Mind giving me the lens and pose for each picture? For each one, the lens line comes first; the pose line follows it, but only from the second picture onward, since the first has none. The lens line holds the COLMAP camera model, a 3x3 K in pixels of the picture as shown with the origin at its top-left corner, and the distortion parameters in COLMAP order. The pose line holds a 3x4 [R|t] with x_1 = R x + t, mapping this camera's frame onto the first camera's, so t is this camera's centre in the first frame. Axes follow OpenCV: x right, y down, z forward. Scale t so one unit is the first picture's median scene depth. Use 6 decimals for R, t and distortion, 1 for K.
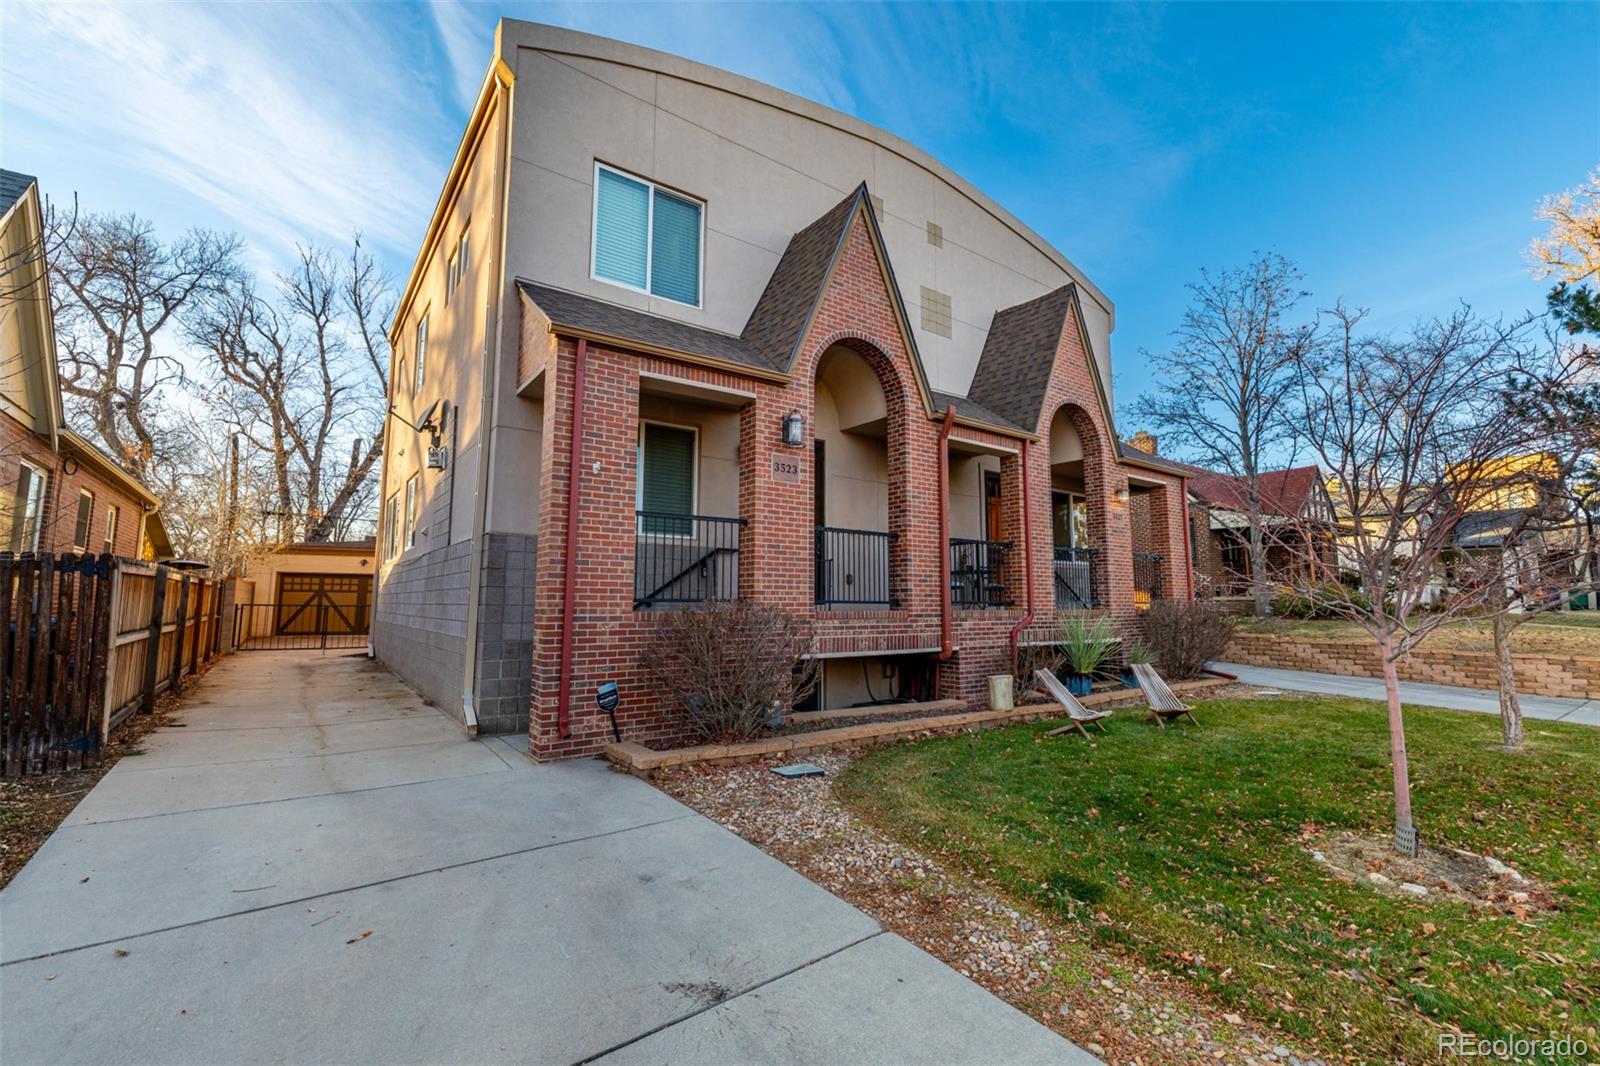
lens RADIAL K [[681.1, 0, 800.8], [0, 681.1, 508.6], [0, 0, 1]] dist [0.003391, 0.000355]
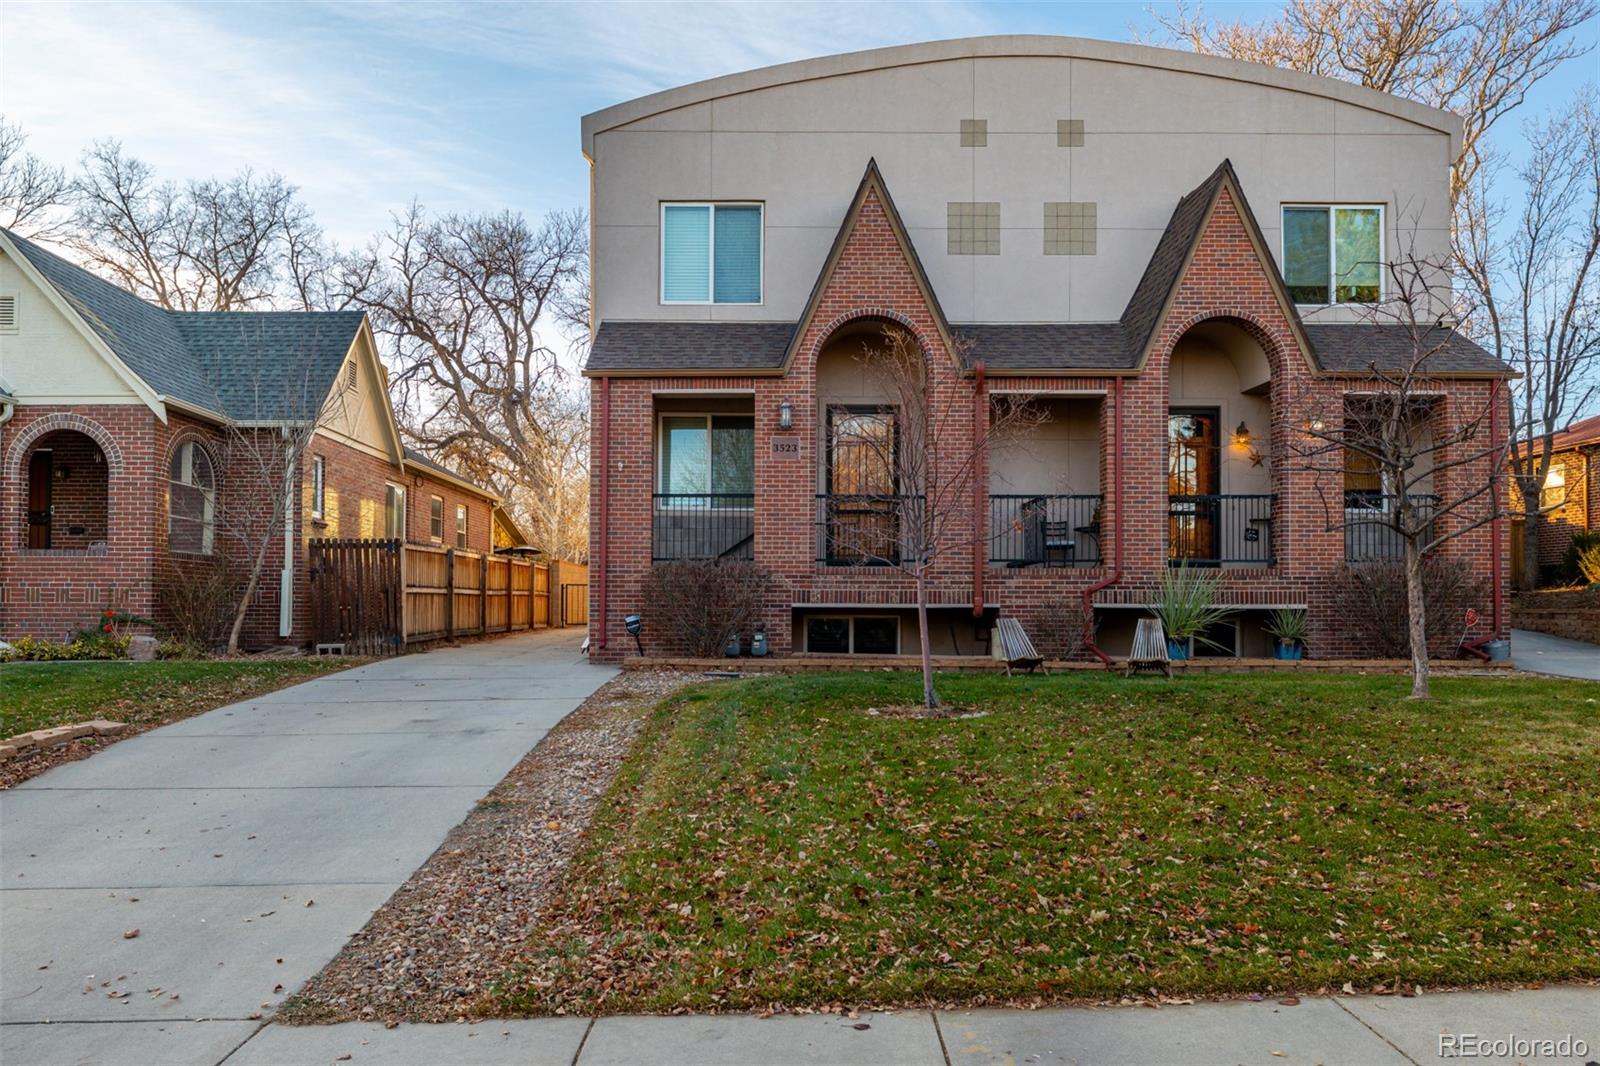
lens RADIAL K [[1120.8, 0, 800.0], [0, 1120.8, 533.0], [0, 0, 1]] dist [0.036660, 0.000210]
pose [[0.823788, -0.039684, -0.565507, 1.030250], [0.080498, 0.995627, 0.047396, -0.002243], [0.561153, -0.084567, 0.823380, -0.565326]]
